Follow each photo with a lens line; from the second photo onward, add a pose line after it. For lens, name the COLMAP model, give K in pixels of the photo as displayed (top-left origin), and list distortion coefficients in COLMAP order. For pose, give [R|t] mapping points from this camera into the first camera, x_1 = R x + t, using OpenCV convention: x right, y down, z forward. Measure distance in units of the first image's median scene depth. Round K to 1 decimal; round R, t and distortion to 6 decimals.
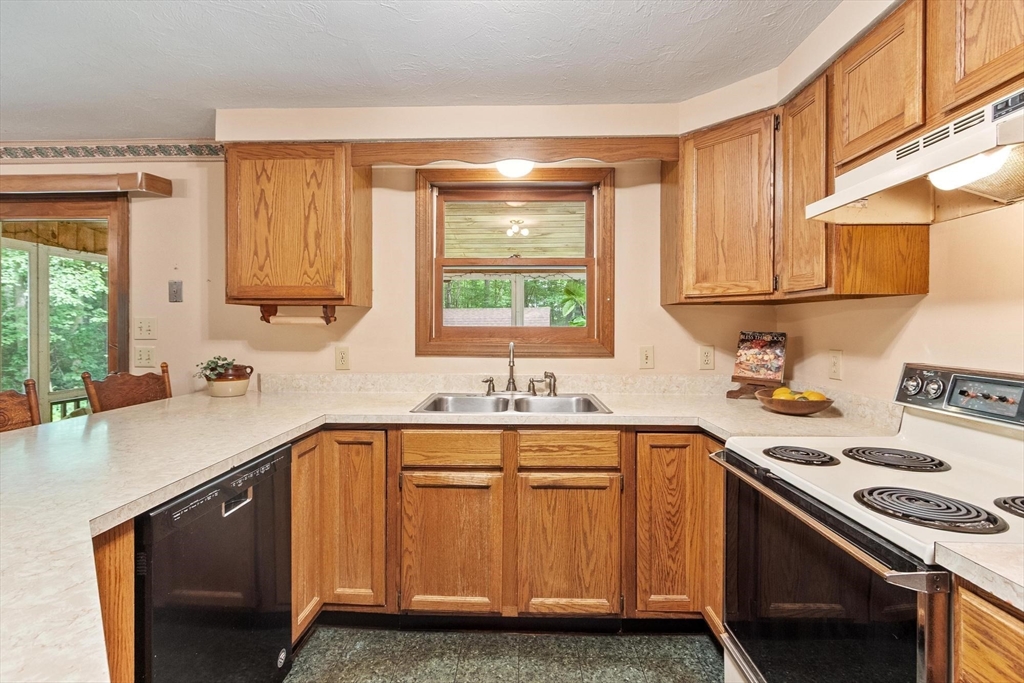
lens RADIAL K [[463.1, 0, 512.0], [0, 463.1, 330.4], [0, 0, 1]] dist [-0.000252, -0.000474]
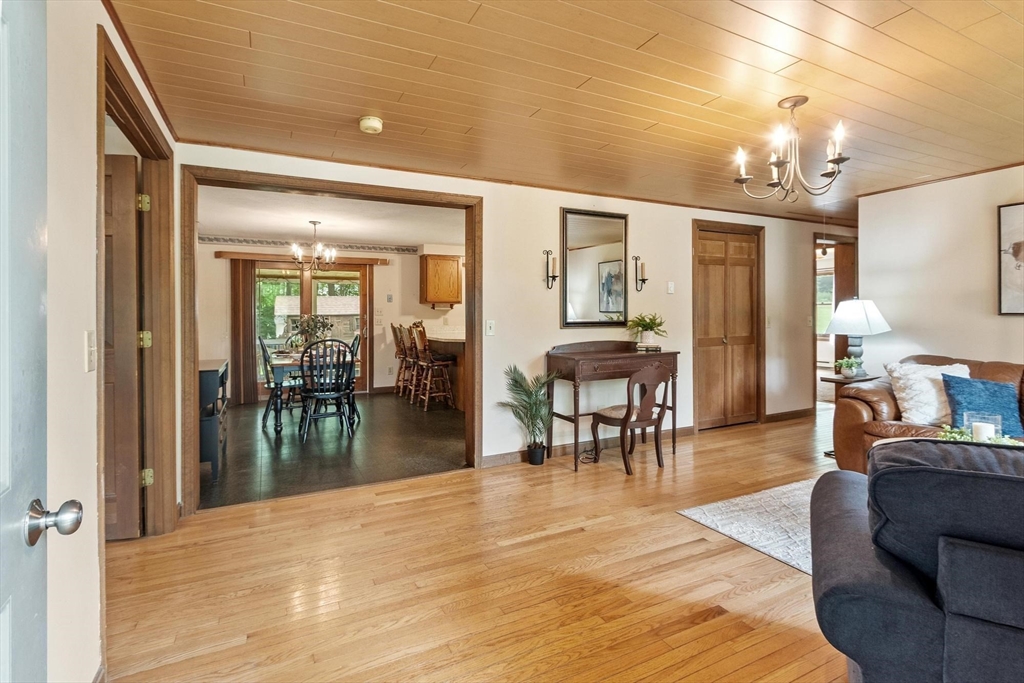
lens RADIAL K [[485.1, 0, 512.5], [0, 485.1, 316.4], [0, 0, 1]] dist [-0.000932, -0.000068]
pose [[0.879033, -0.009367, 0.476668, -1.721058], [0.009443, 0.999953, 0.002234, 0.031016], [-0.476667, 0.002537, 0.879080, -2.302630]]
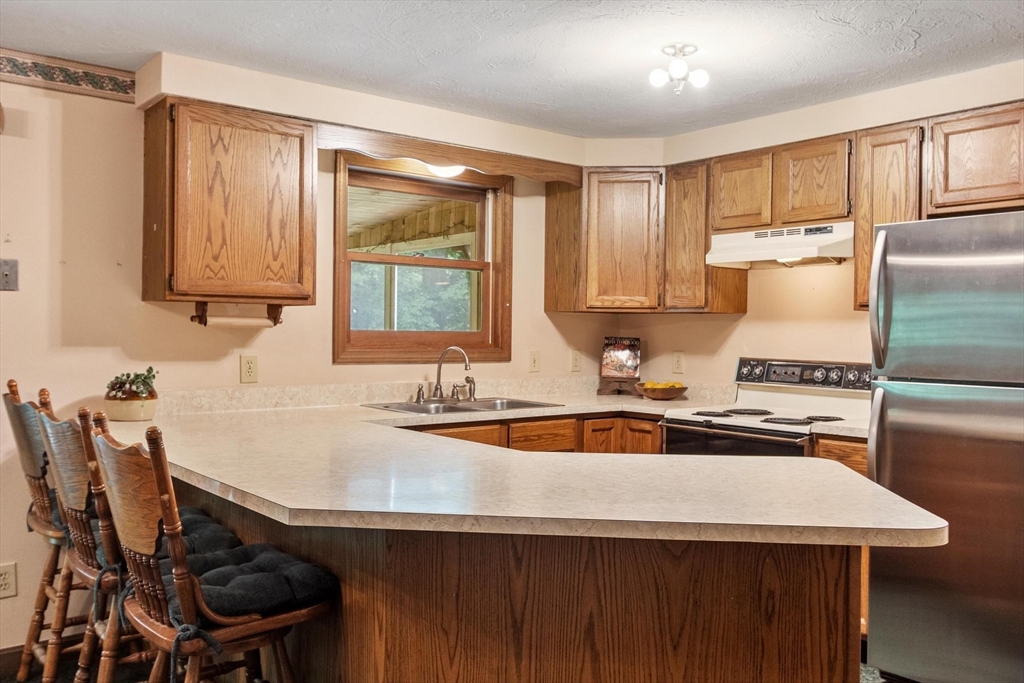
lens RADIAL K [[852.2, 0, 512.0], [0, 852.2, 341.5], [0, 0, 1]] dist [0.007713, 0.001821]
pose [[0.760393, -0.000999, 0.649463, -1.125559], [-0.005132, 0.999958, 0.007547, -0.000626], [-0.649443, -0.009072, 0.760356, -0.488294]]
